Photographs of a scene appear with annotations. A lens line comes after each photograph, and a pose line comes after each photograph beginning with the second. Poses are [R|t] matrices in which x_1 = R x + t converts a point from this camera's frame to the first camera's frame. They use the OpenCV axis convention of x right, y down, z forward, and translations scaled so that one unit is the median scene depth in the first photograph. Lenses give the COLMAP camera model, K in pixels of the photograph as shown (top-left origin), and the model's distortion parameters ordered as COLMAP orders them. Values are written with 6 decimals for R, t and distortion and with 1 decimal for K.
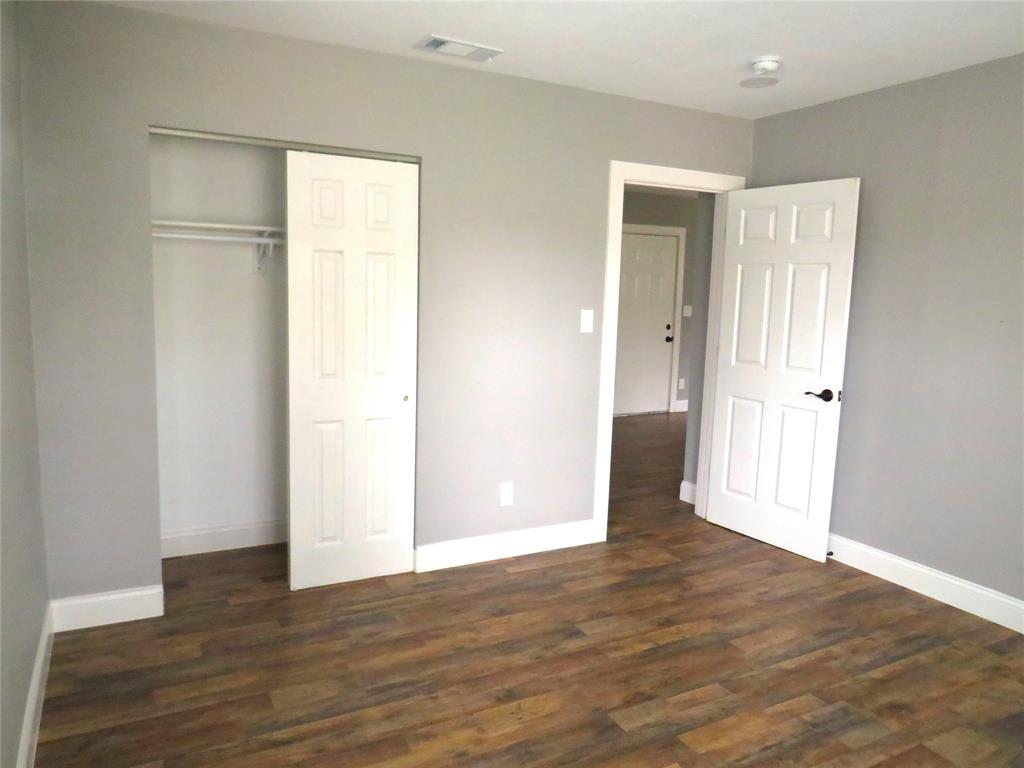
lens RADIAL K [[723.9, 0, 510.2], [0, 723.9, 383.1], [0, 0, 1]] dist [-0.043623, 0.034949]
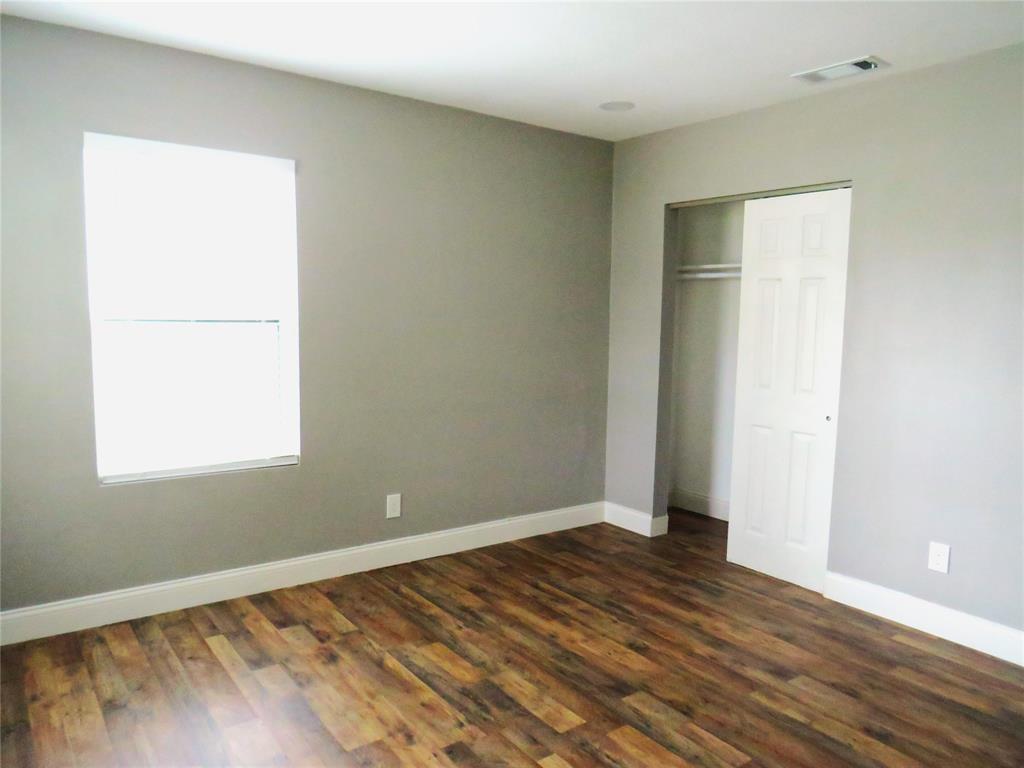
lens RADIAL K [[723.9, 0, 479.9], [0, 723.9, 373.0], [0, 0, 1]] dist [-0.043623, 0.034949]
pose [[0.106974, 0.058422, -0.992544, 0.986363], [-0.139675, 0.989256, 0.043174, -0.020070], [0.984402, 0.134015, 0.113984, 0.492213]]
